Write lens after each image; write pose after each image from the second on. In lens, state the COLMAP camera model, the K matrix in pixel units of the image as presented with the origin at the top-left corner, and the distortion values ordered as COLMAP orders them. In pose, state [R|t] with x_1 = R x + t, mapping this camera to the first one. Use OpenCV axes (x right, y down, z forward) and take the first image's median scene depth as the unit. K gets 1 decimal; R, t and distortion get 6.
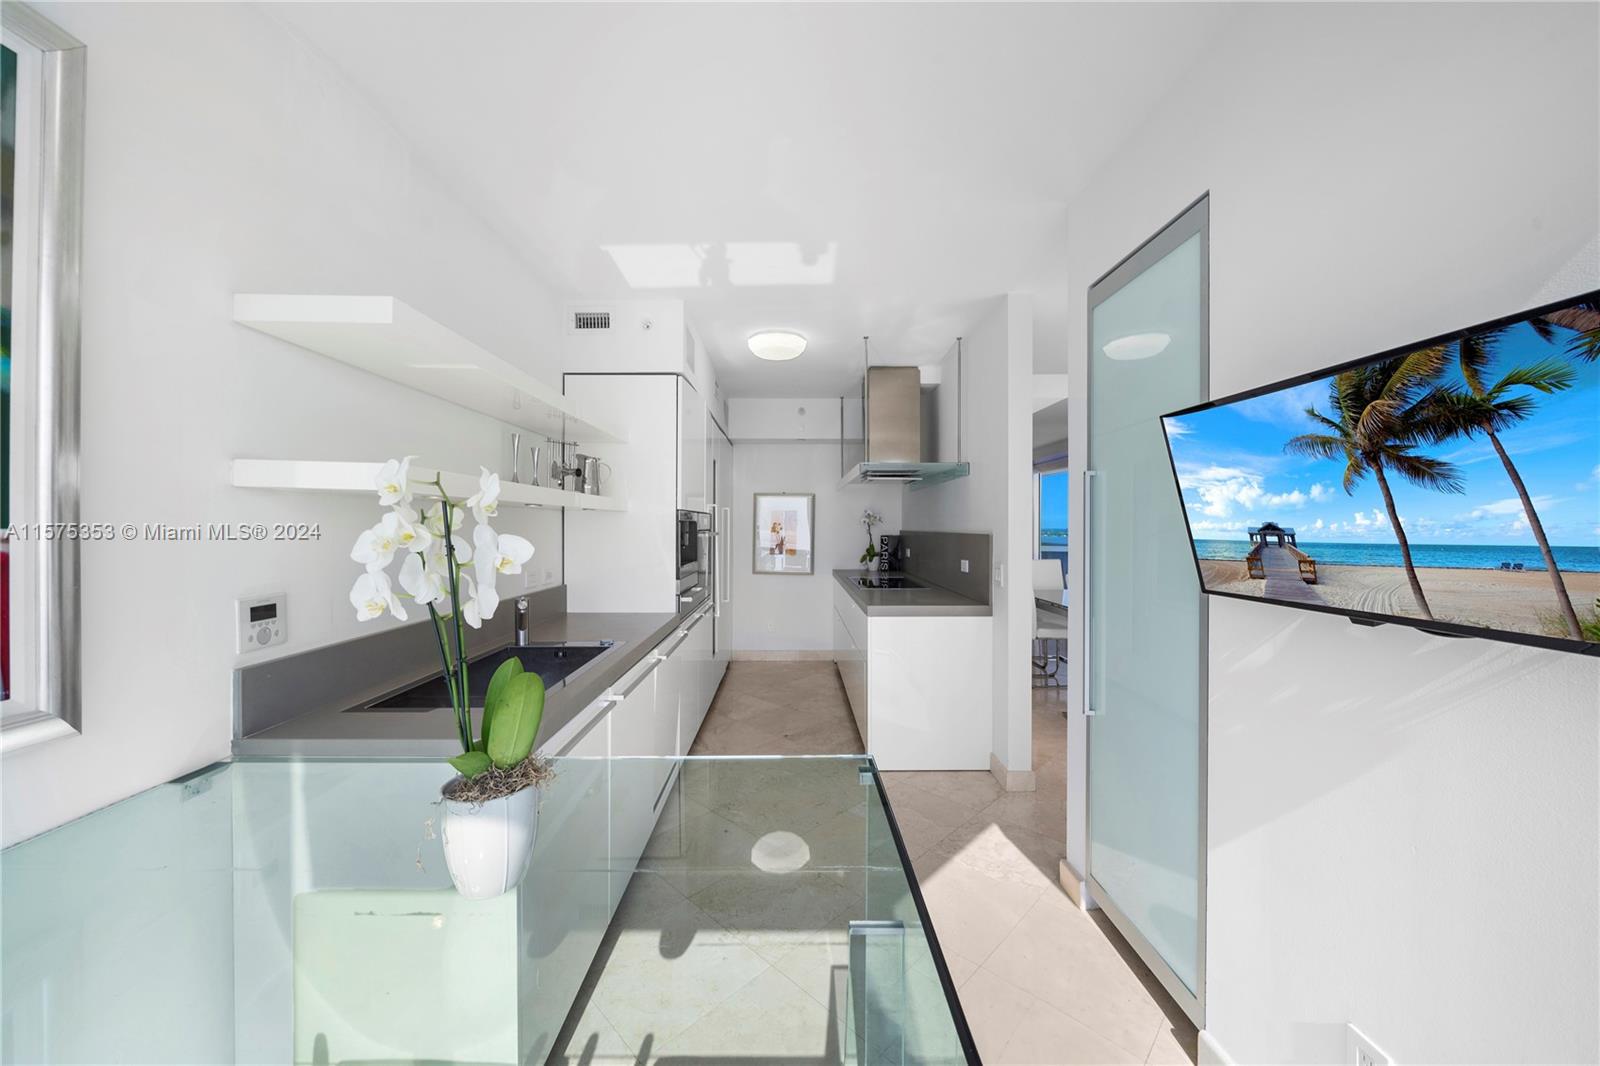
lens RADIAL K [[568.4, 0, 800.4], [0, 568.4, 532.9], [0, 0, 1]] dist [0.000577, -0.000308]
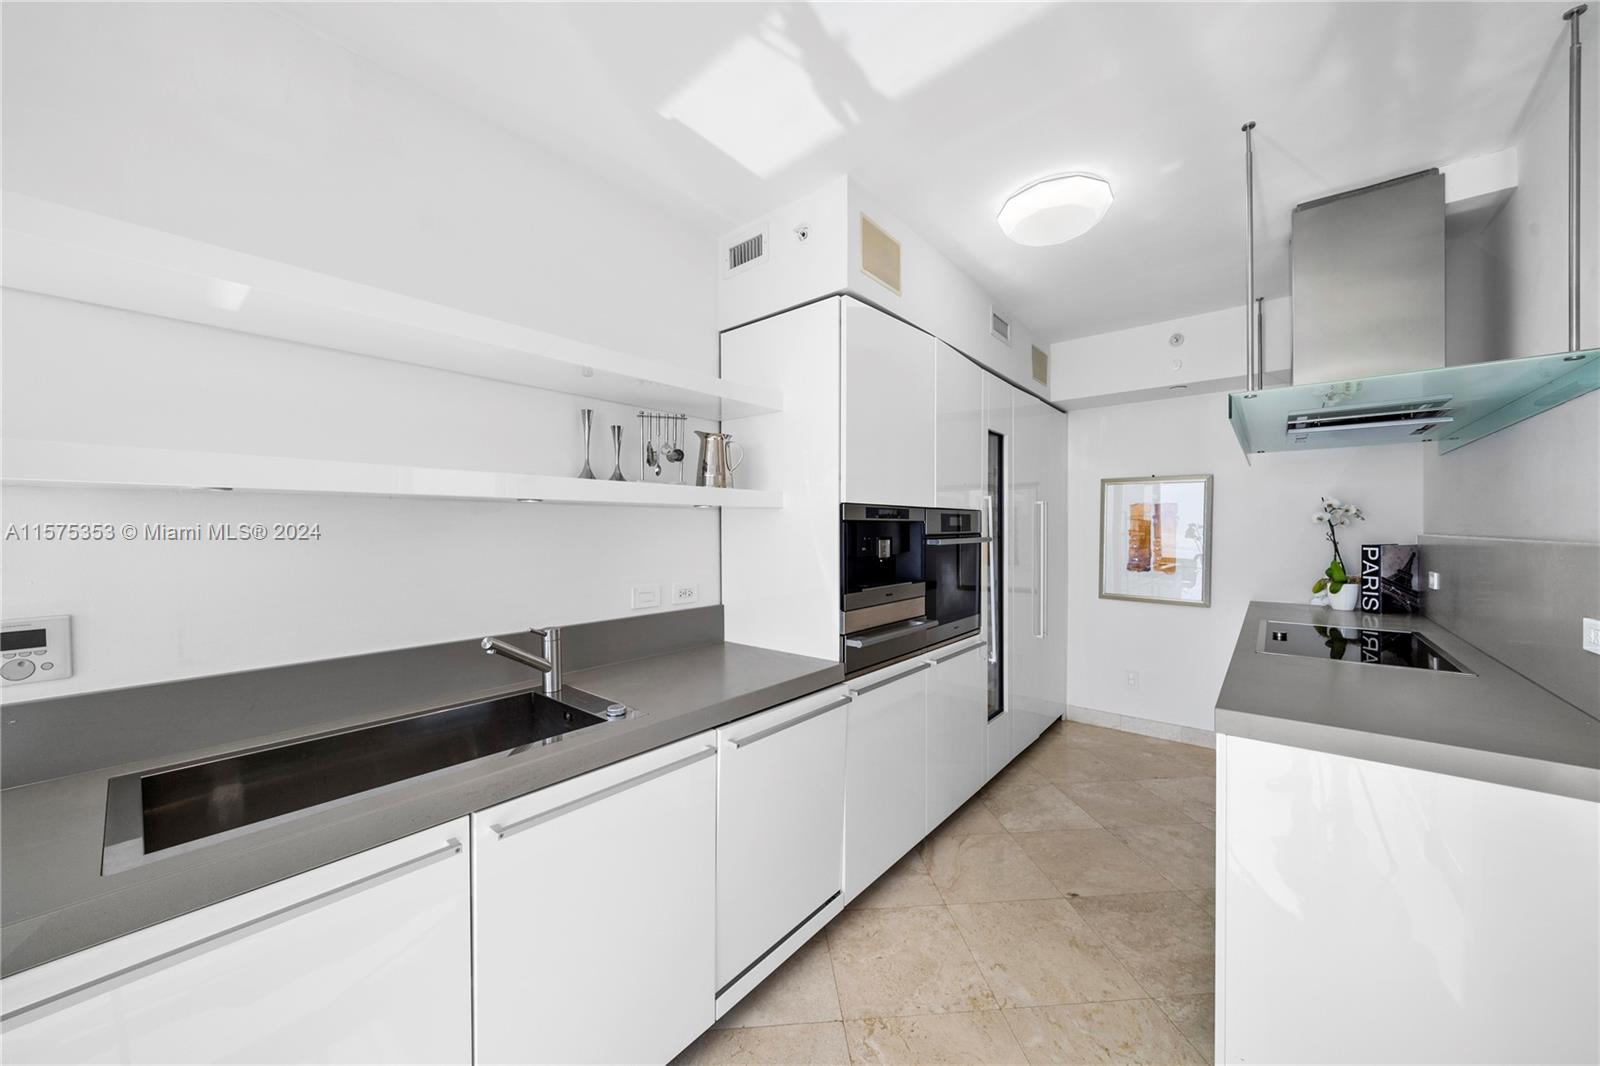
lens RADIAL K [[568.4, 0, 801.0], [0, 568.4, 534.5], [0, 0, 1]] dist [0.000577, -0.000308]
pose [[0.756641, 0.002421, -0.653826, 0.572470], [-0.003669, 0.999993, -0.000543, -0.015355], [0.653821, 0.002810, 0.756644, 1.597583]]
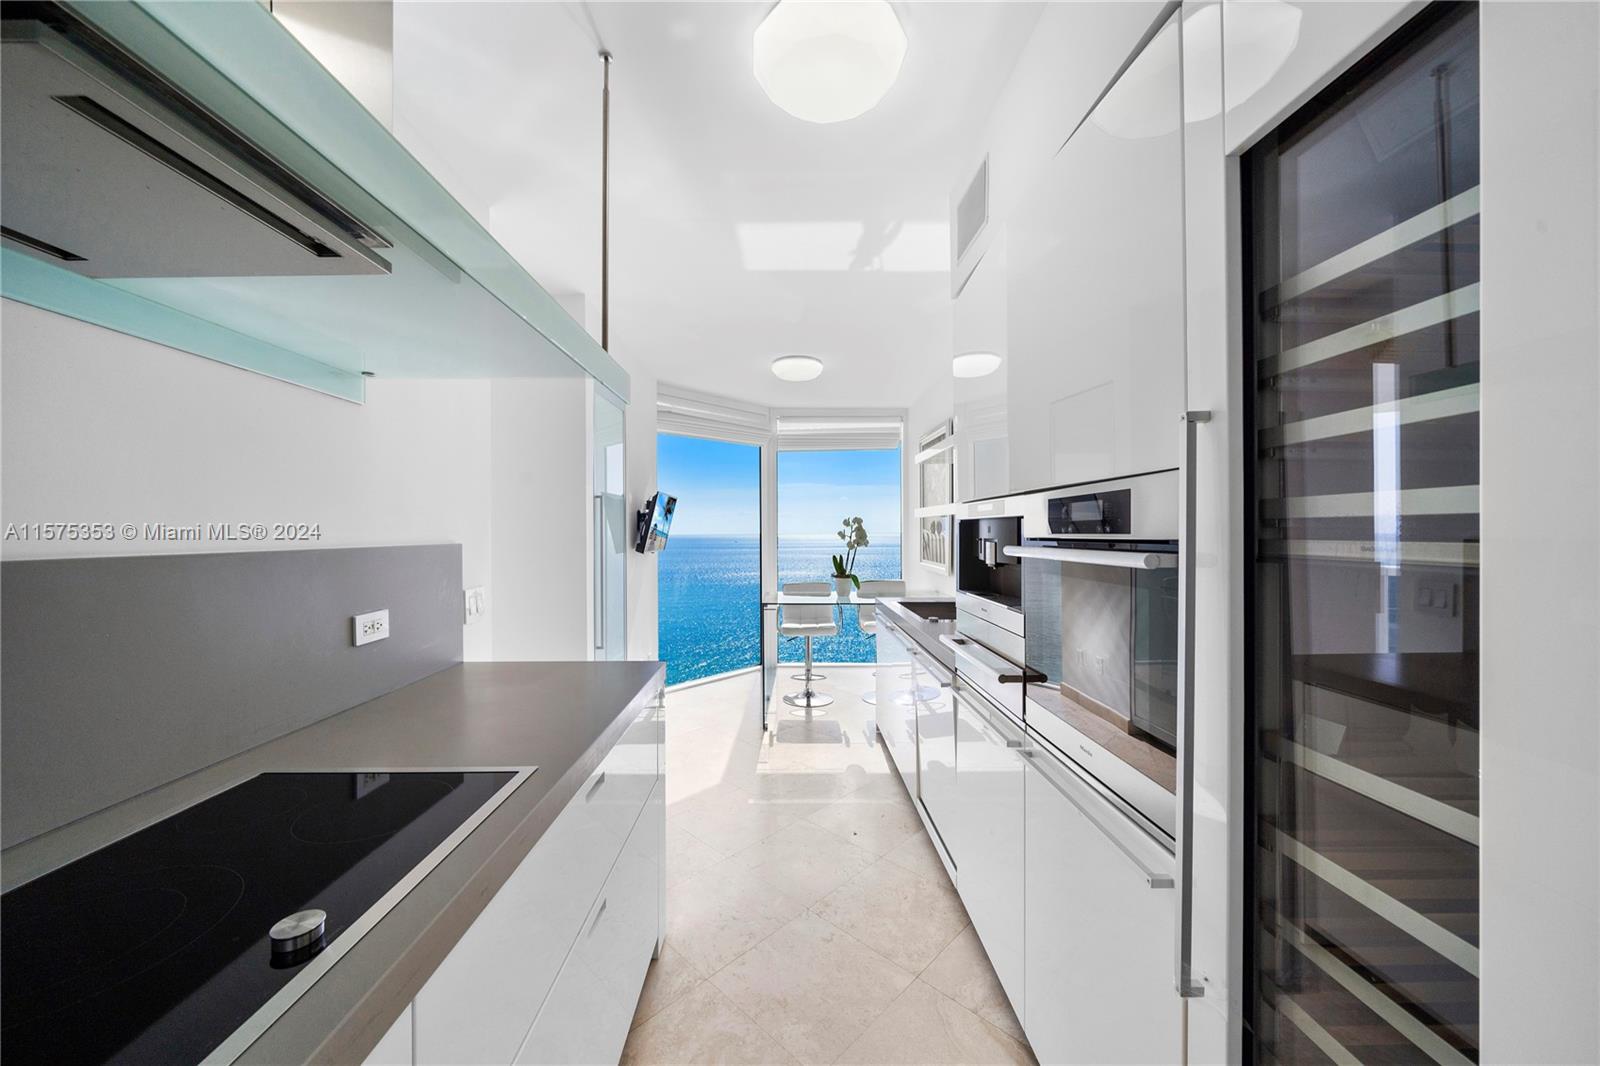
lens RADIAL K [[568.4, 0, 801.6], [0, 568.4, 533.3], [0, 0, 1]] dist [0.000577, -0.000308]
pose [[-0.999821, -0.013715, -0.013037, -0.221627], [-0.013624, 0.999882, -0.007070, -0.018274], [0.013132, -0.006891, -0.999890, 6.837410]]
